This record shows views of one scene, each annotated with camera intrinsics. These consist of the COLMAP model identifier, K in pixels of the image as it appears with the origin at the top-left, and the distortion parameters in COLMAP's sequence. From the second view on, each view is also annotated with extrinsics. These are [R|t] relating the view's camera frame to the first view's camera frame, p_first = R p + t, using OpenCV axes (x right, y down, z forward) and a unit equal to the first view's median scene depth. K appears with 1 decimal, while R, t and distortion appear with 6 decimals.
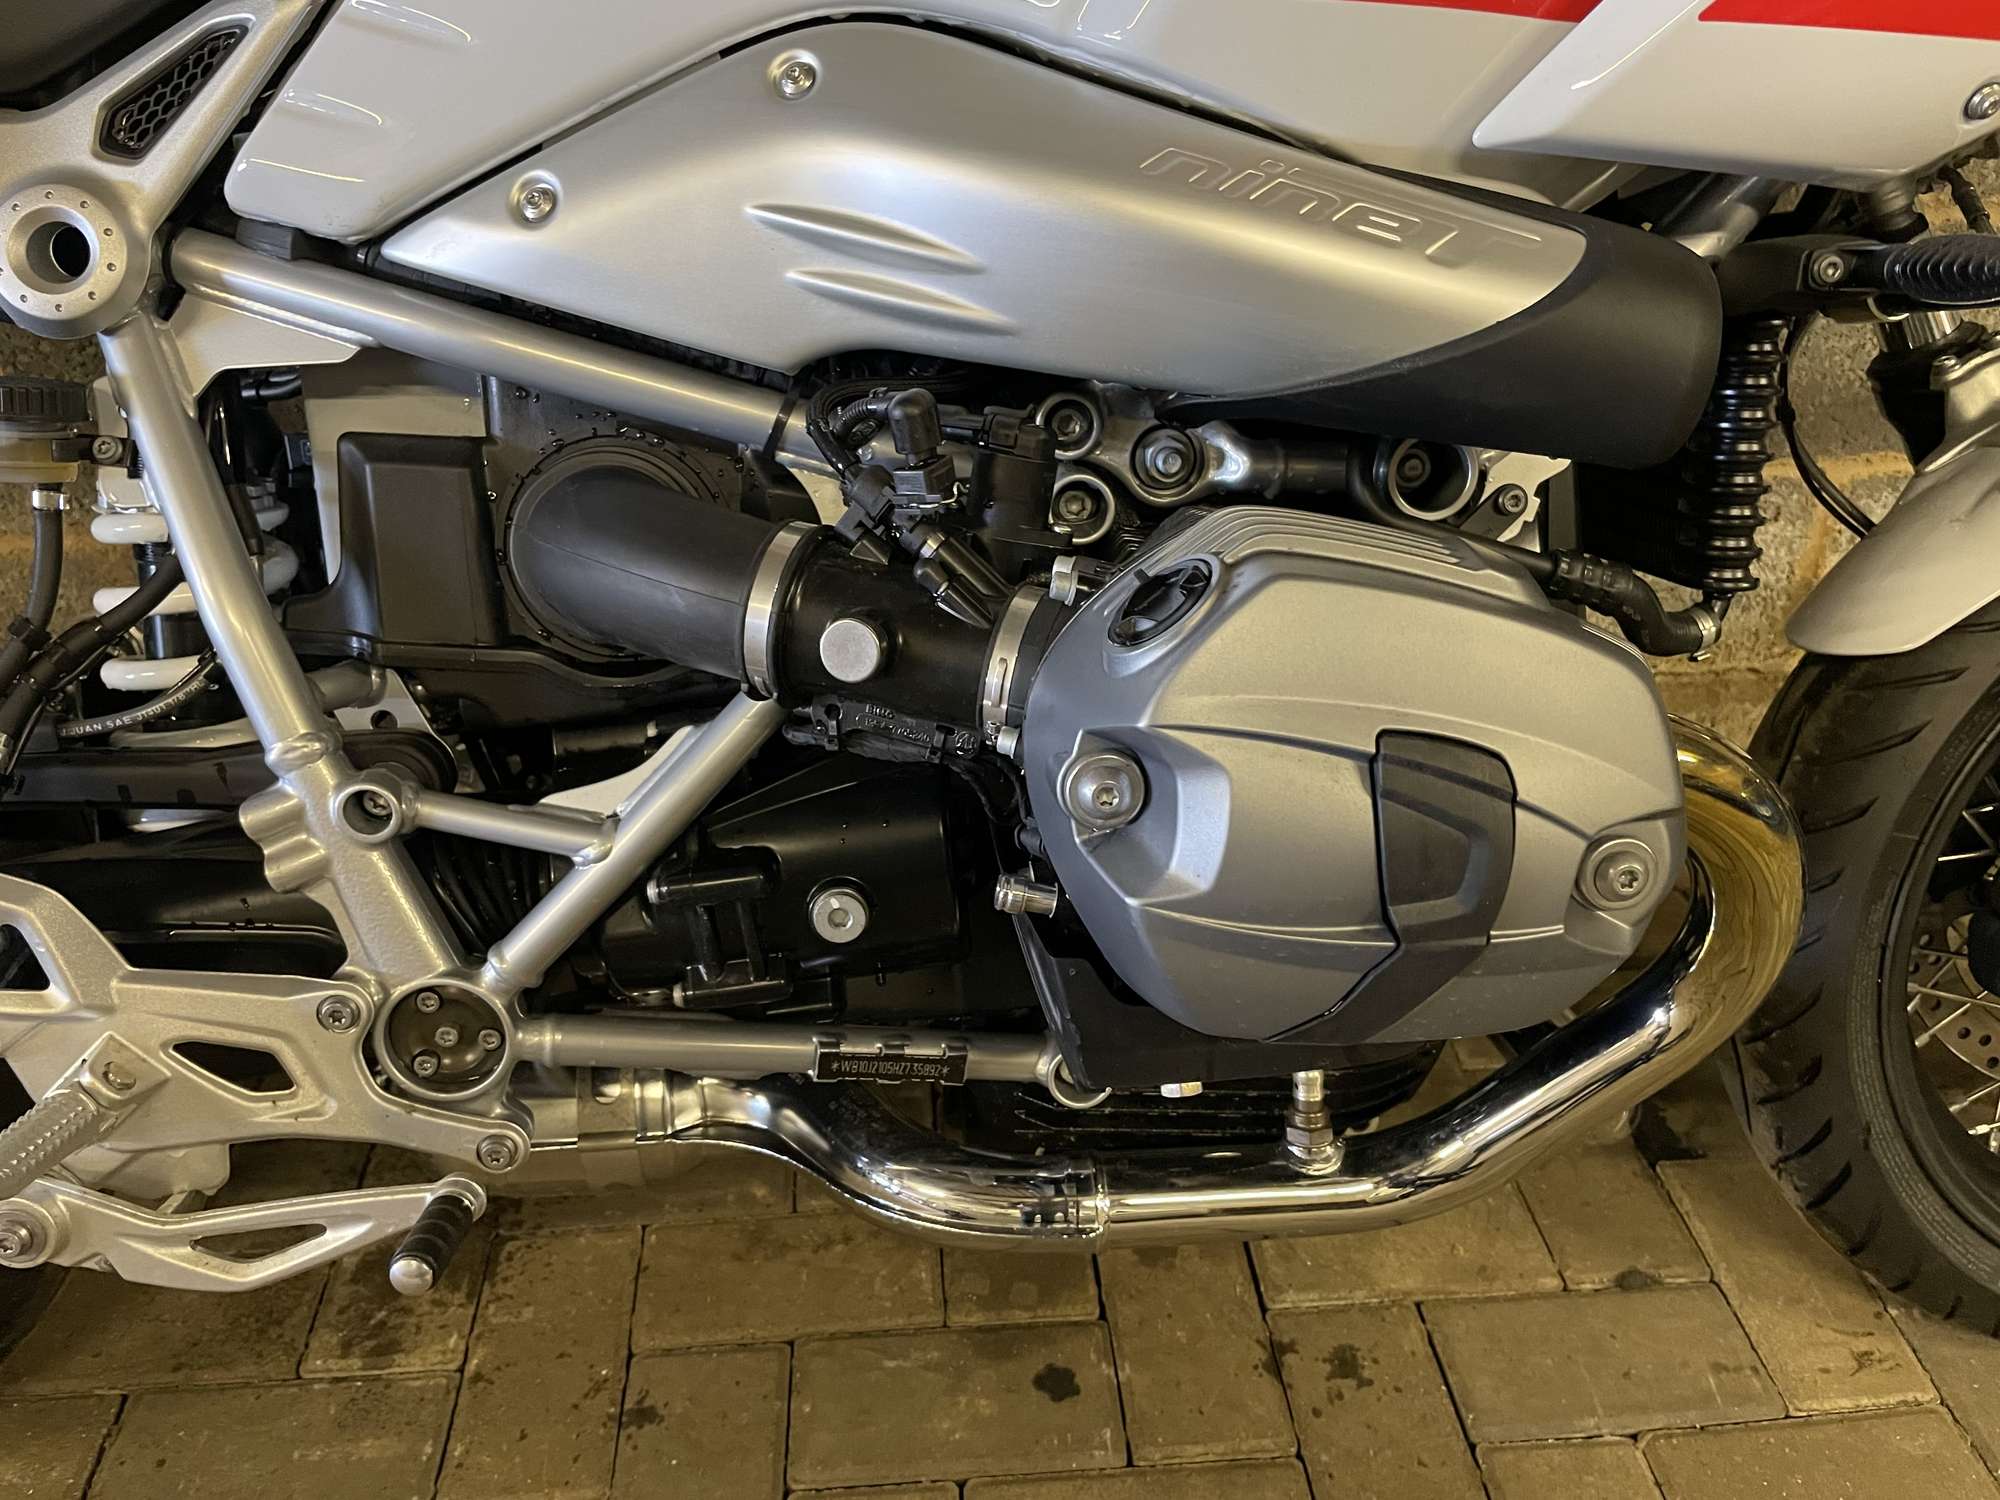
lens RADIAL K [[1538.3, 0, 1000.8], [0, 1538.3, 752.7], [0, 0, 1]] dist [0.084079, -0.127114]
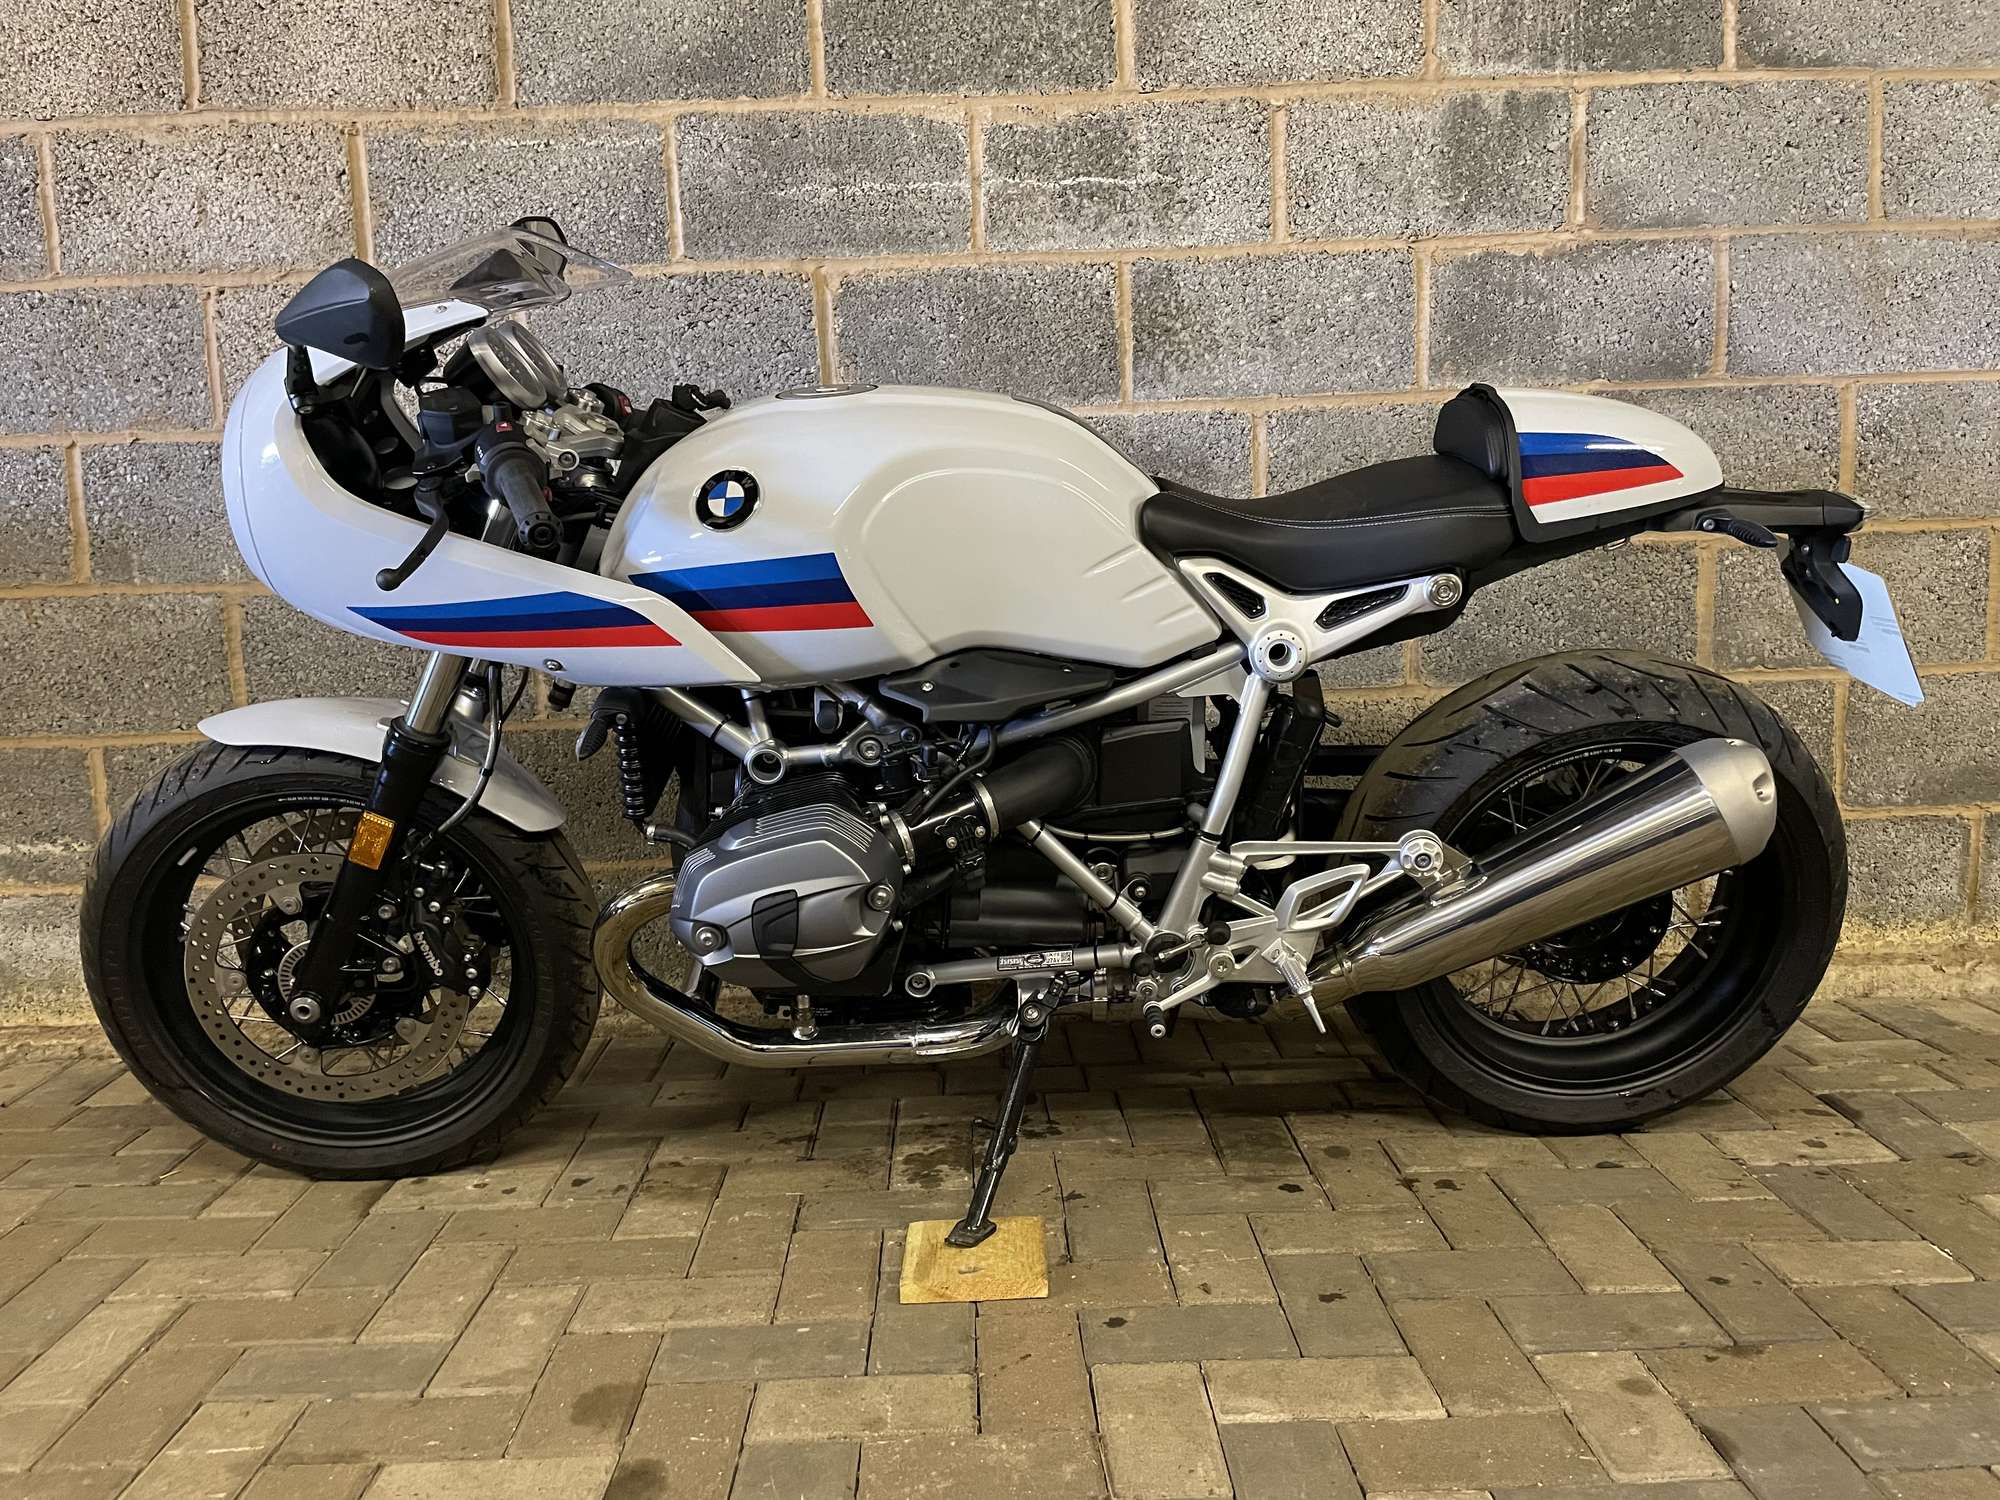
lens RADIAL K [[1538.3, 0, 998.1], [0, 1538.3, 724.1], [0, 0, 1]] dist [0.084079, -0.127114]
pose [[0.998046, -0.020701, -0.058962, -0.277887], [-0.007763, 0.895155, -0.445688, 1.054273], [0.062006, 0.445274, 0.893245, -1.357181]]
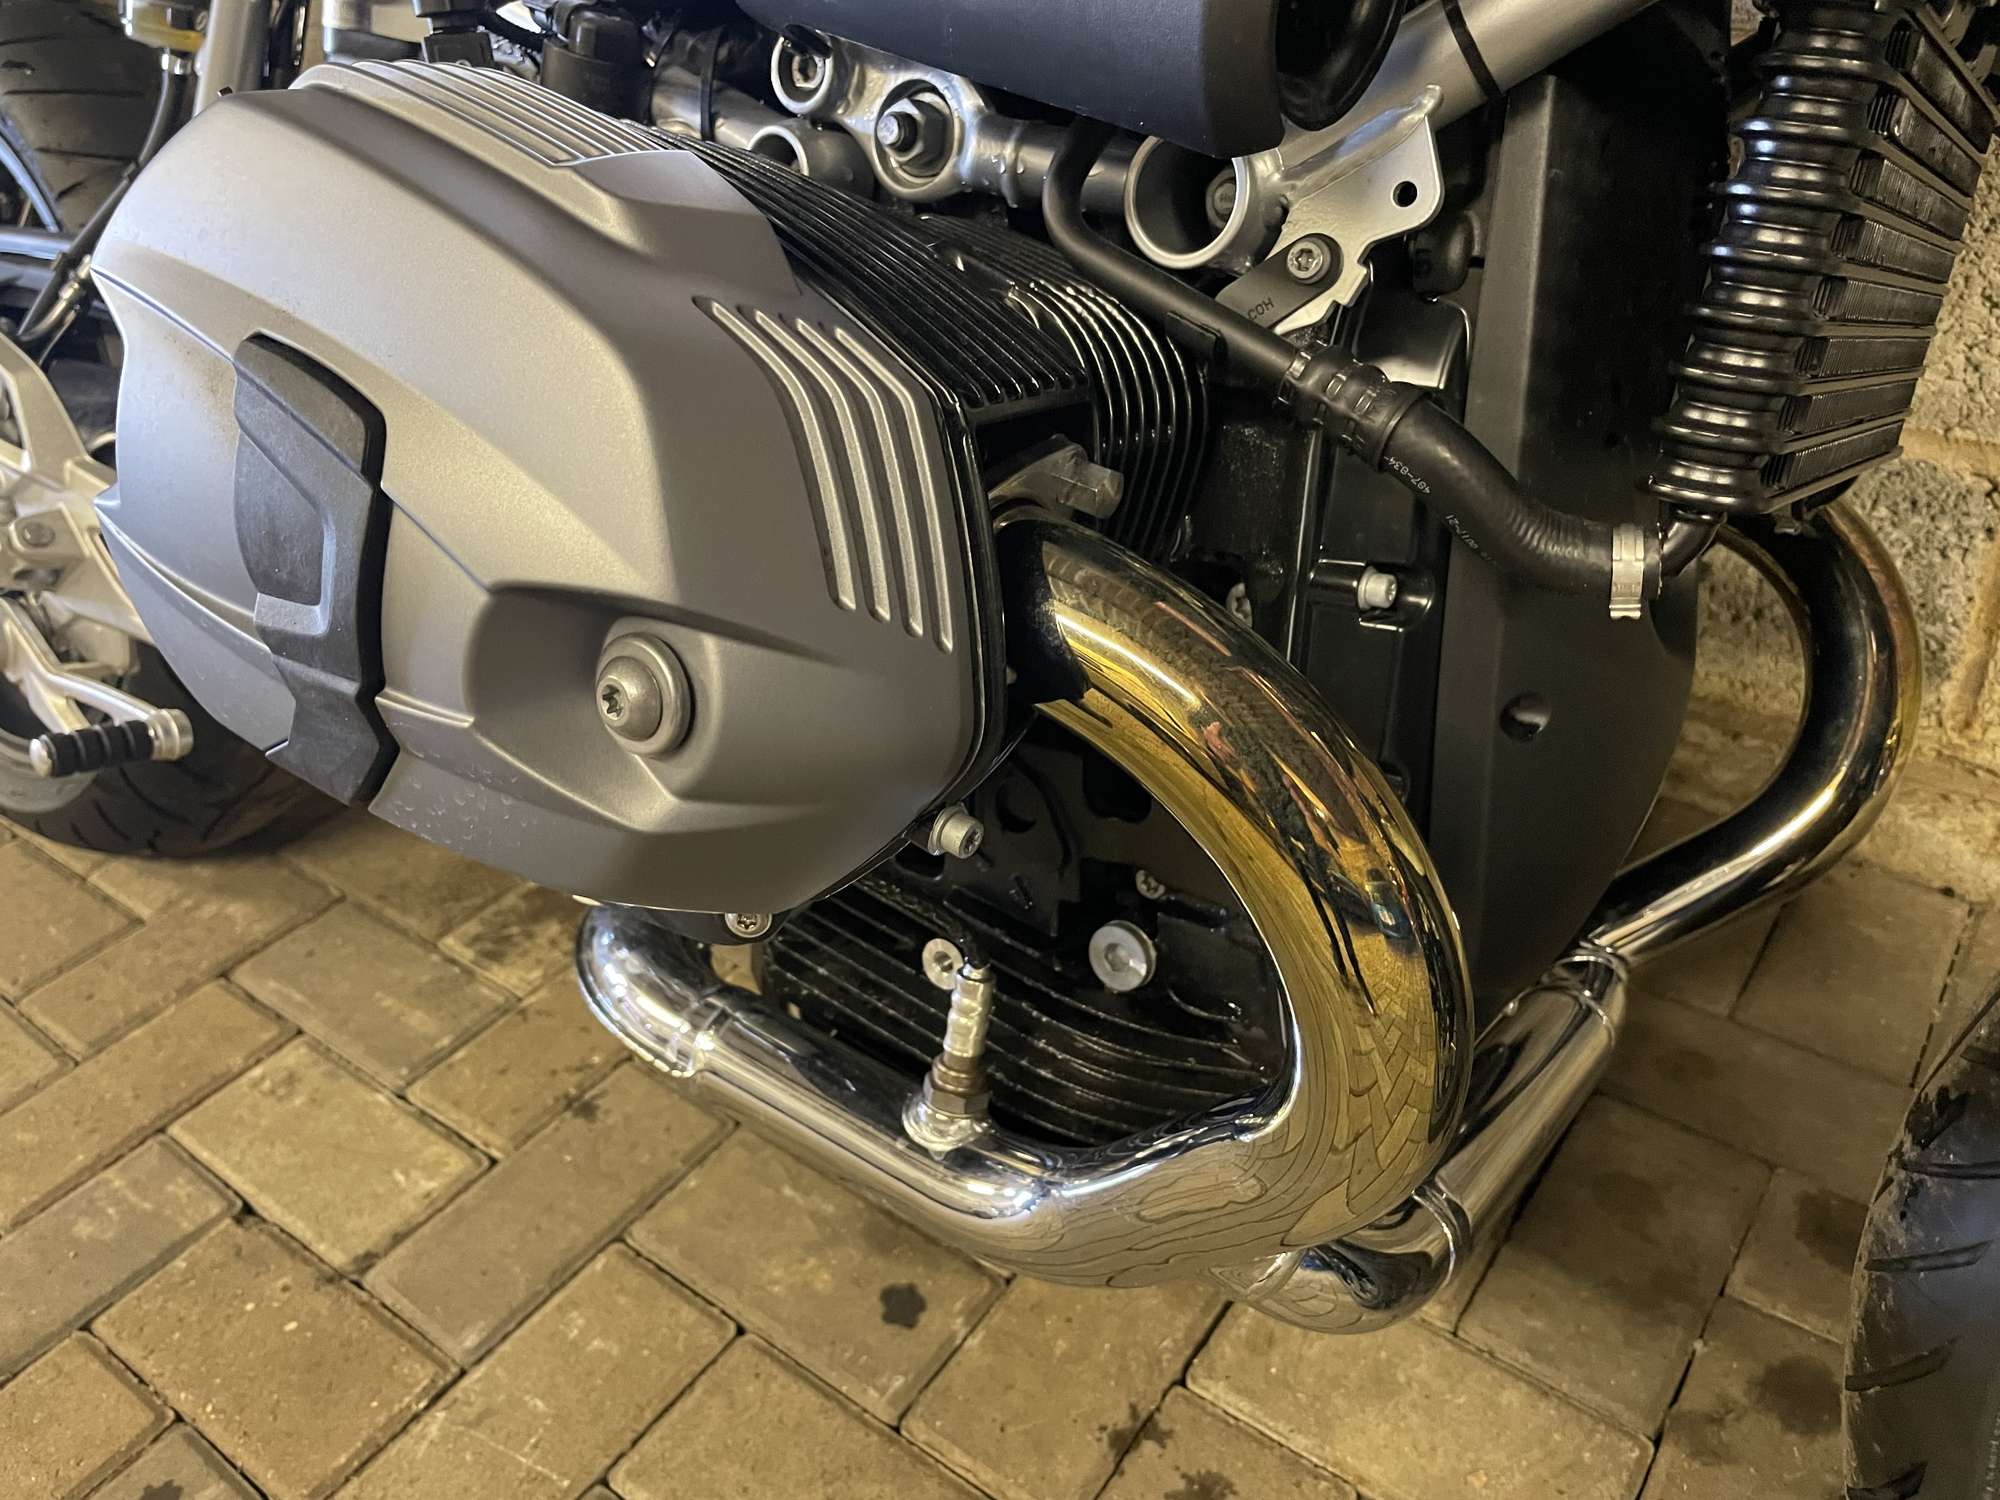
lens RADIAL K [[1538.3, 0, 969.0], [0, 1538.3, 727.2], [0, 0, 1]] dist [0.084079, -0.127114]
pose [[0.746476, 0.321170, -0.582772, 0.652866], [-0.305017, 0.943530, 0.129287, -0.024526], [0.591386, 0.081246, 0.802285, 0.437430]]
